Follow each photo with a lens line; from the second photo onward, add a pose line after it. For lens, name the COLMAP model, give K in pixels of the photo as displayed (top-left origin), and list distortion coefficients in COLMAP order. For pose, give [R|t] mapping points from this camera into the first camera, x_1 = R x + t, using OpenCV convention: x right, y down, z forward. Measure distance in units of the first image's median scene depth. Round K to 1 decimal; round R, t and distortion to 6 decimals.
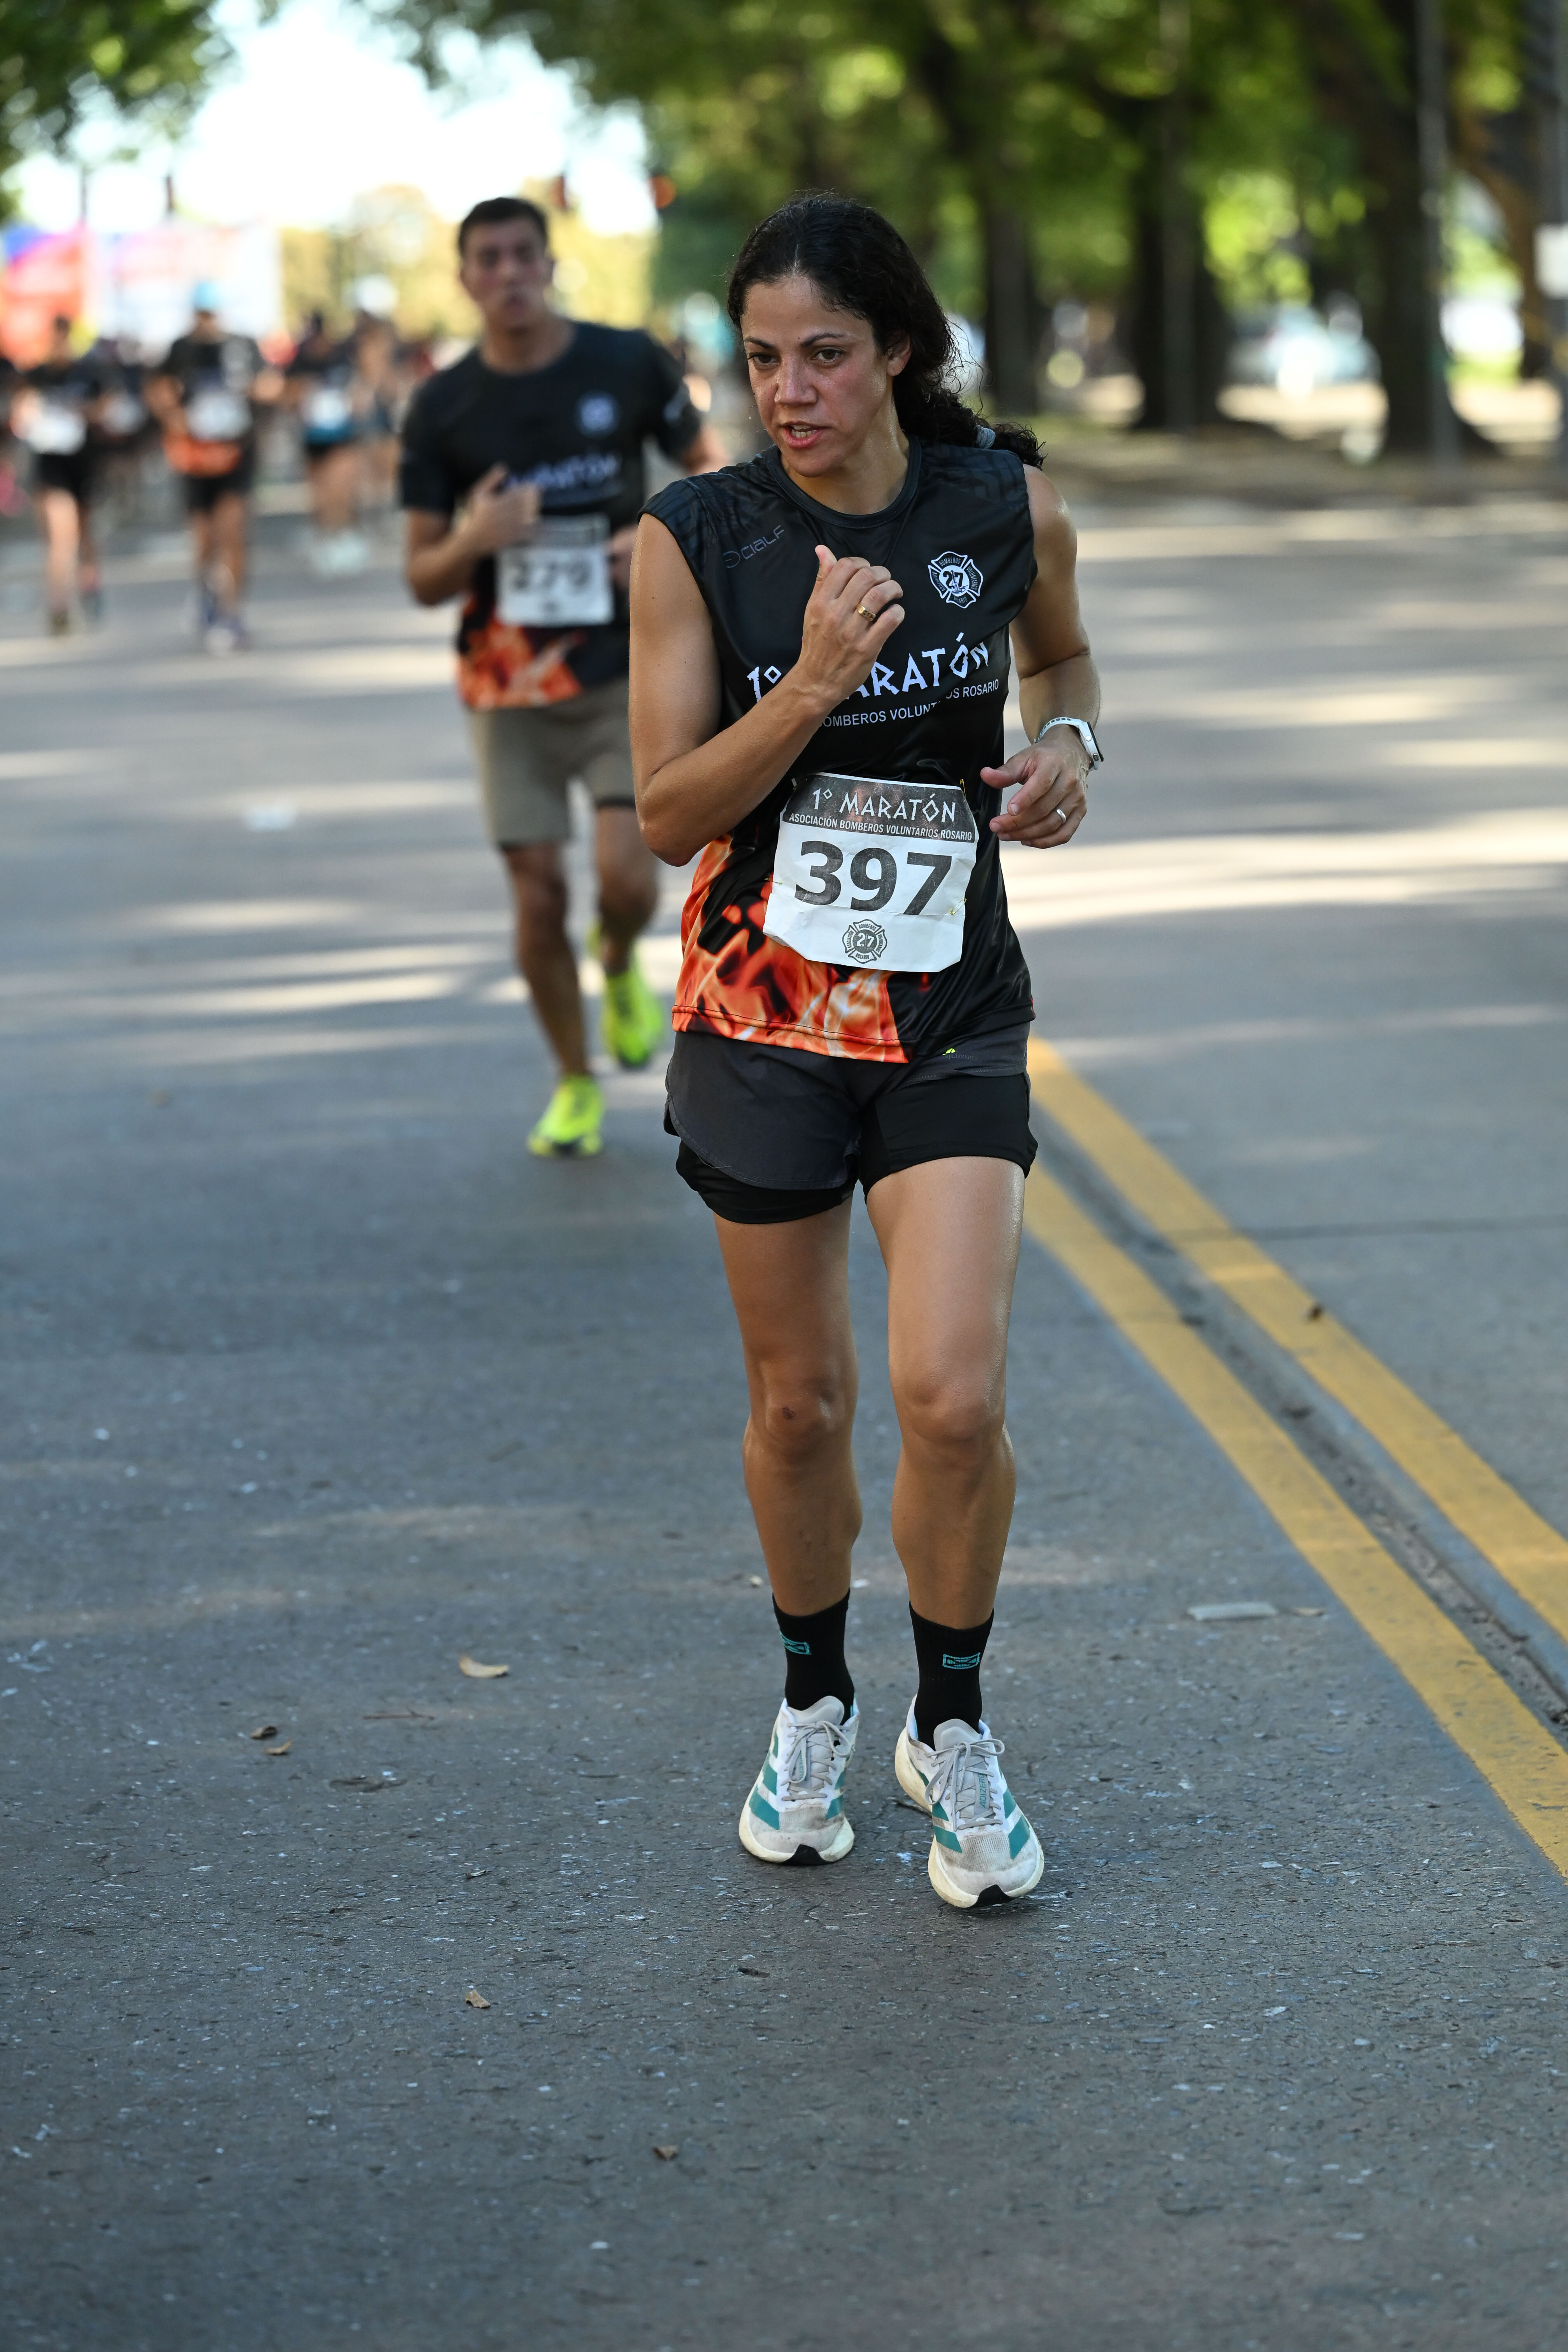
lens RADIAL K [[8268.3, 0, 783.8], [0, 8268.3, 1175.5], [0, 0, 1]] dist [-0.075449, 0.000000]
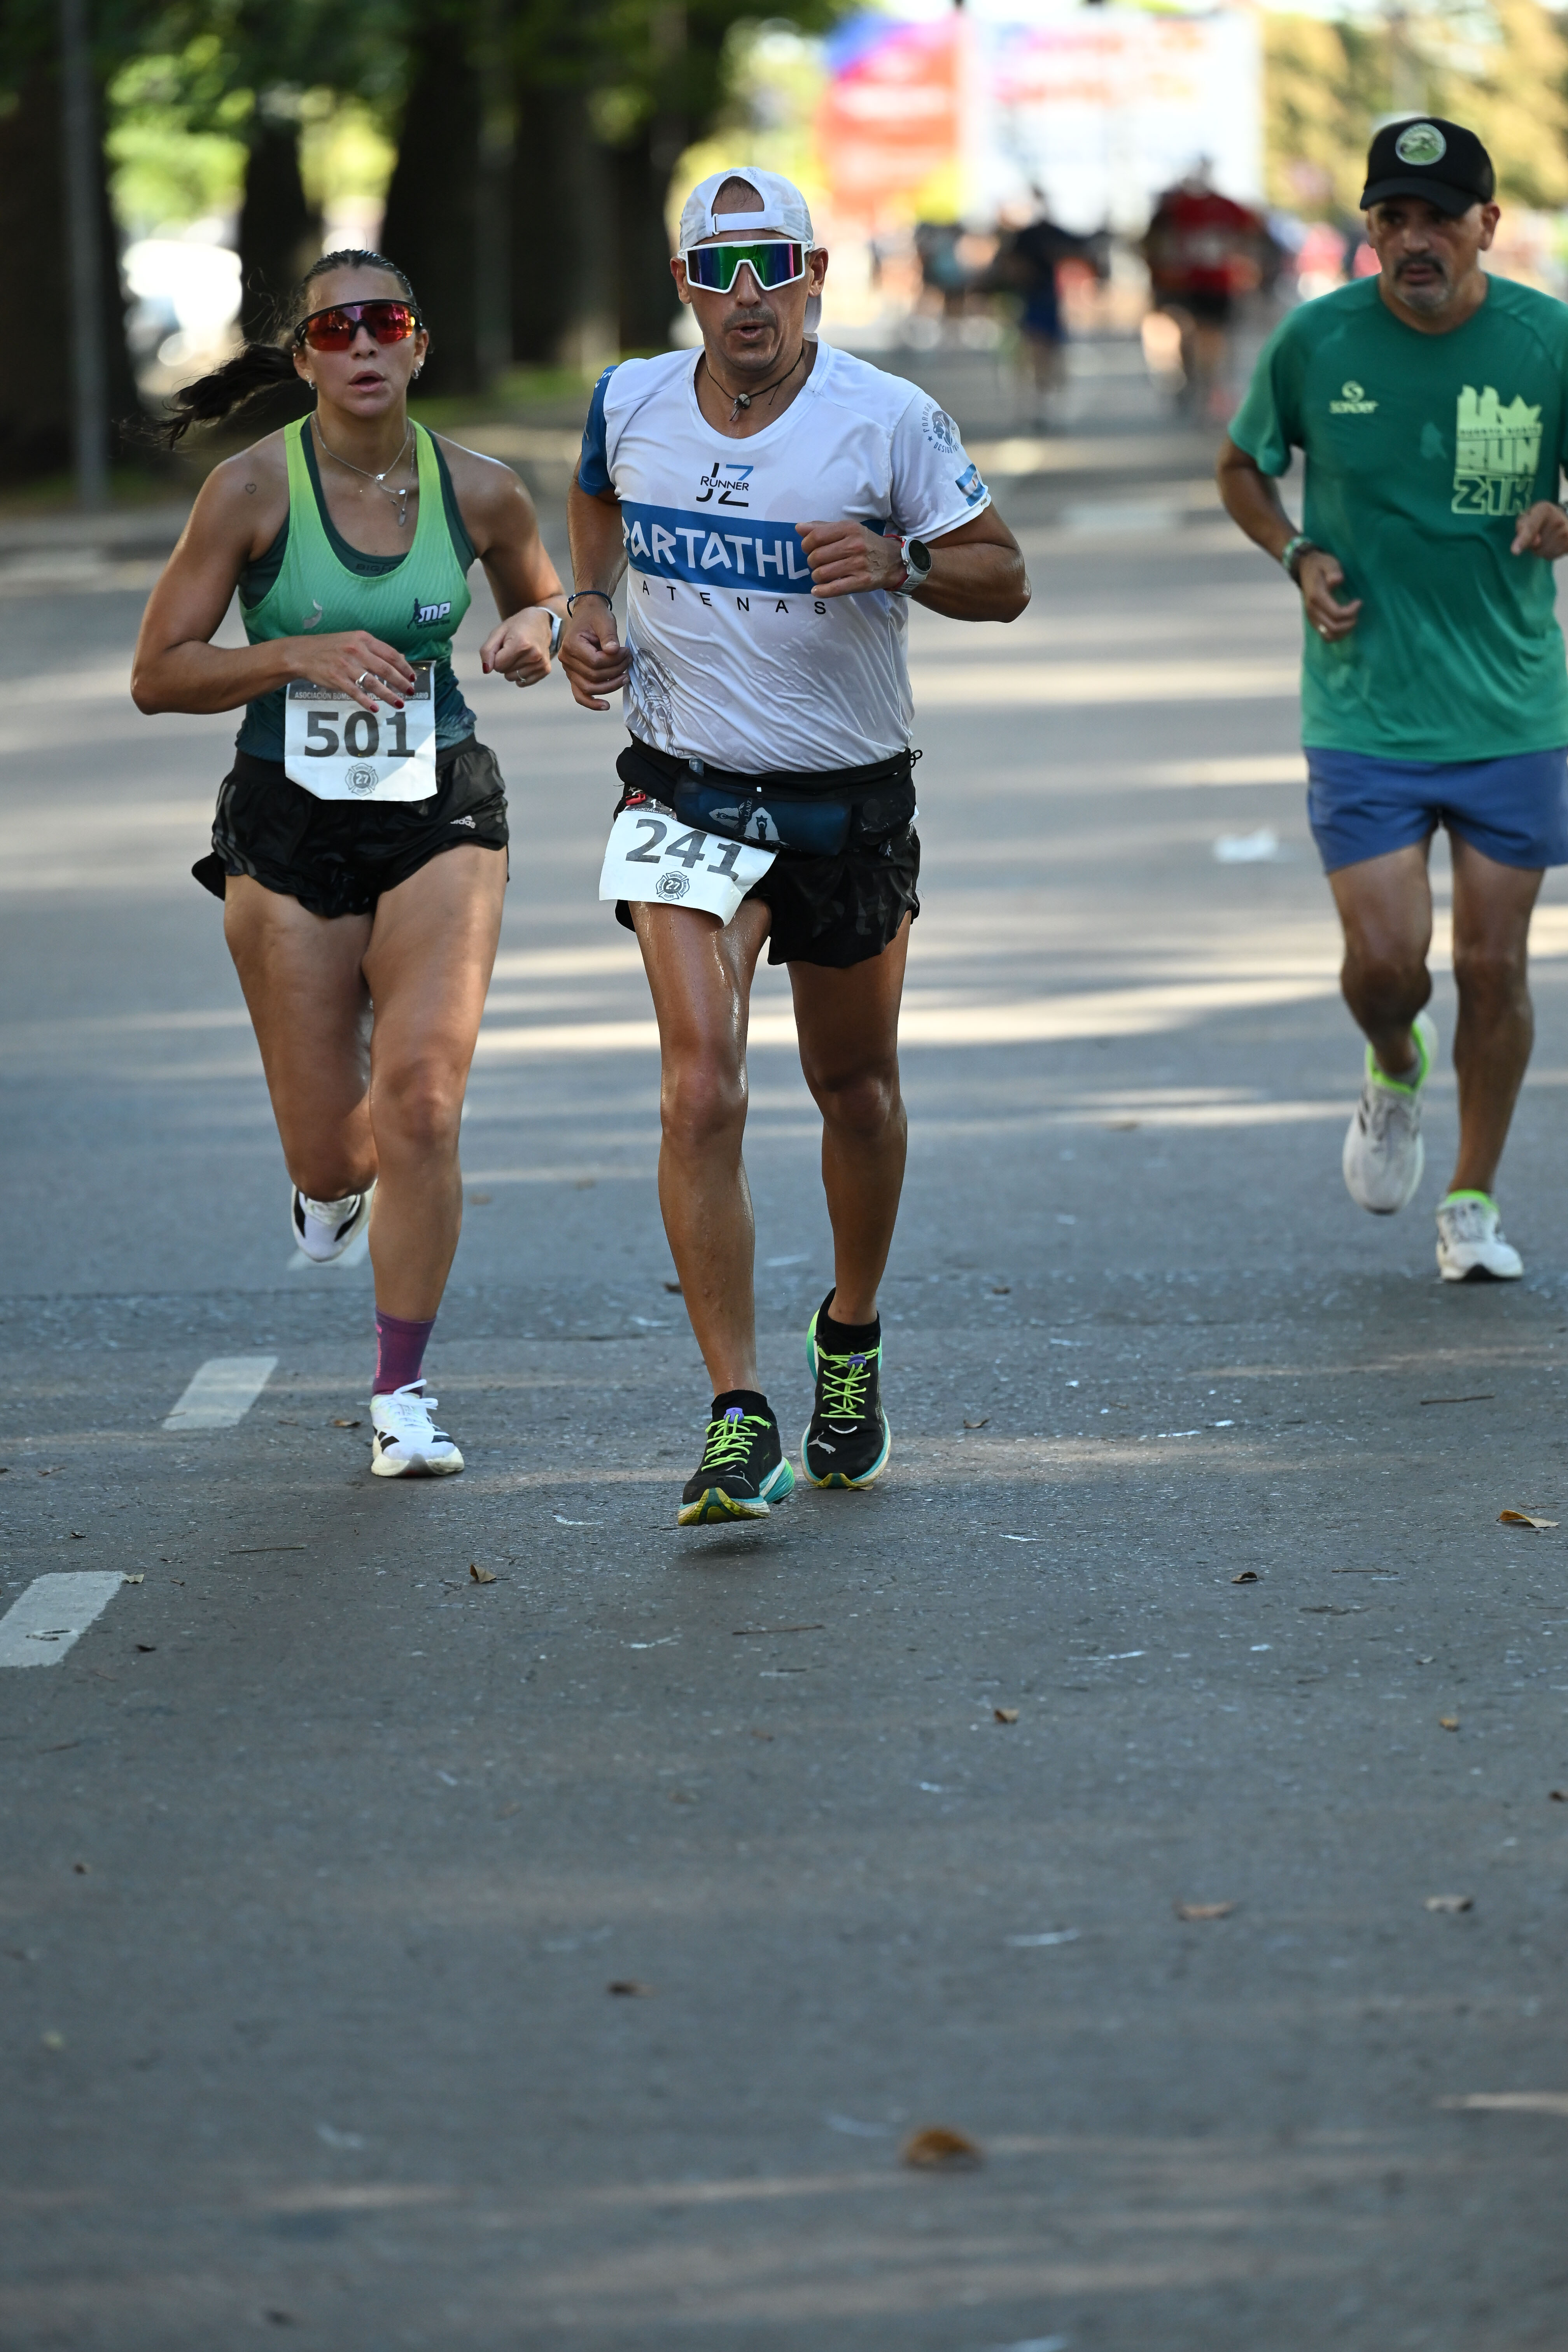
lens RADIAL K [[13313.8, 0, 787.3], [0, 13313.8, 1173.6], [0, 0, 1]] dist [0.248340, 0.000000]
pose [[0.995353, 0.015015, -0.095118, 0.040800], [-0.017645, 0.999483, -0.026866, 0.060012], [0.094665, 0.028420, 0.995103, -0.699788]]
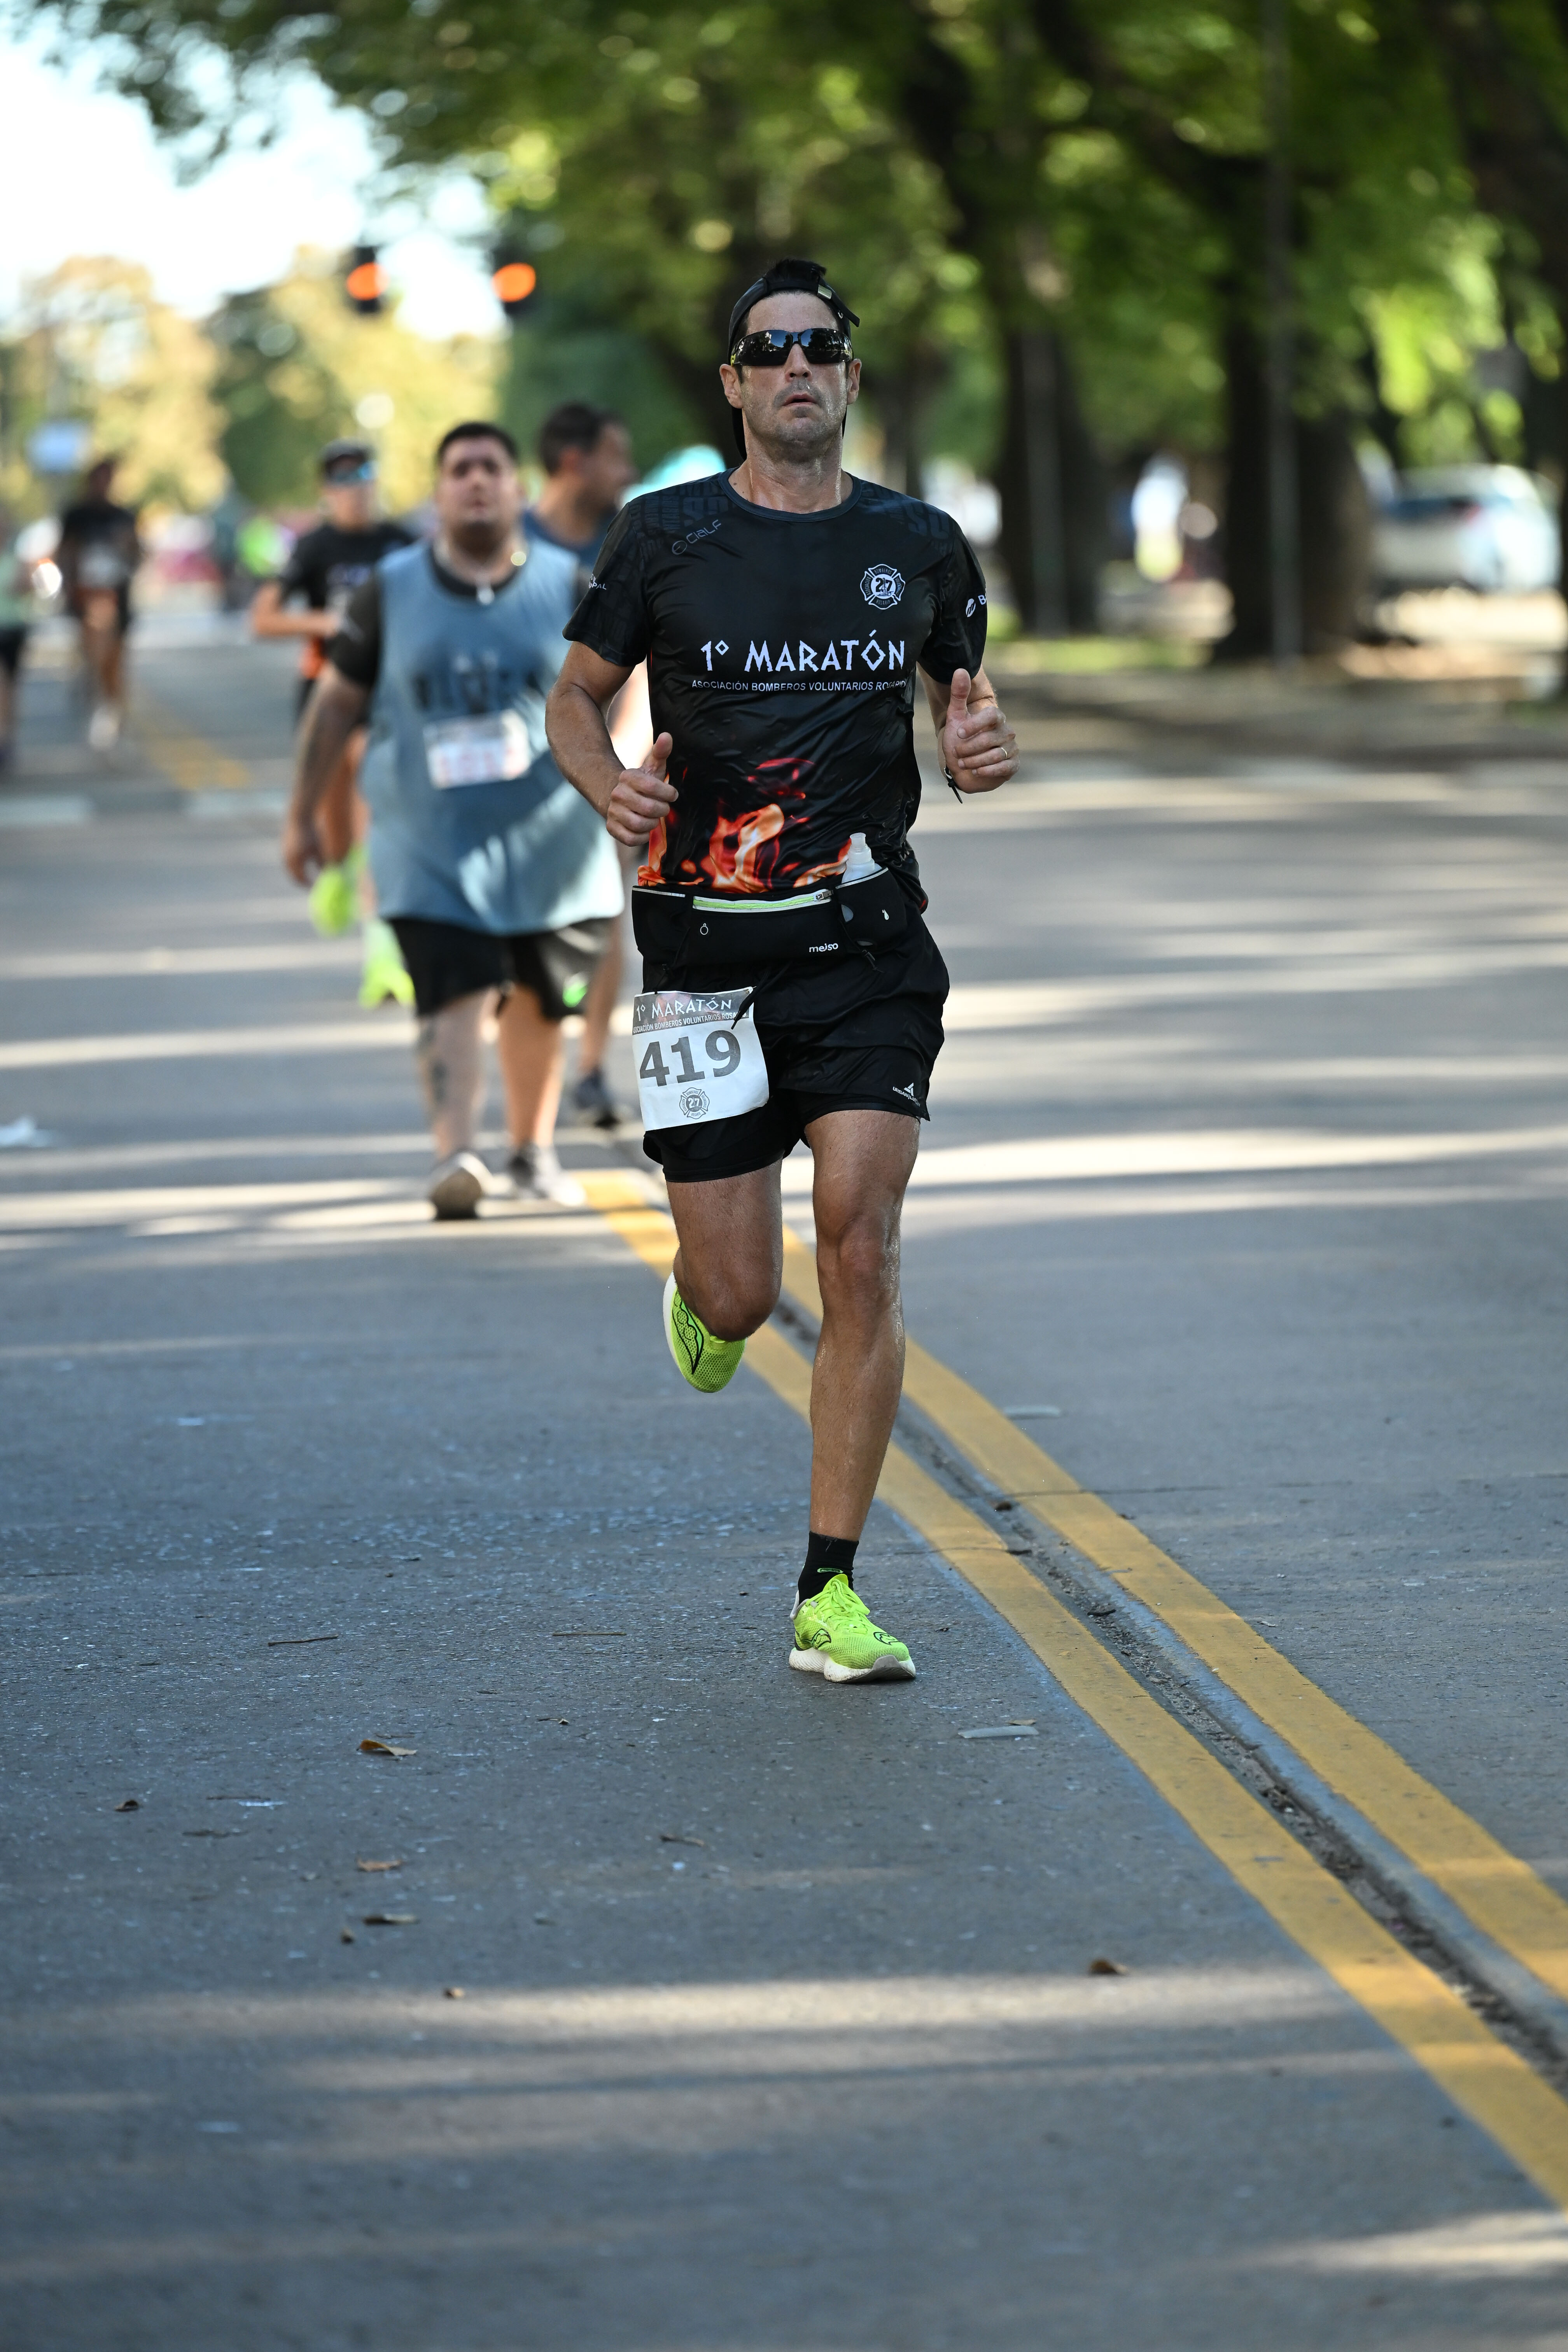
lens RADIAL K [[13313.8, 0, 788.5], [0, 13313.8, 1176.6], [0, 0, 1]] dist [0.248340, 0.000000]
pose [[0.999983, 0.001346, 0.005712, 0.017021], [-0.001055, 0.998722, -0.050528, 0.070565], [-0.005773, 0.050522, 0.998706, -0.787188]]
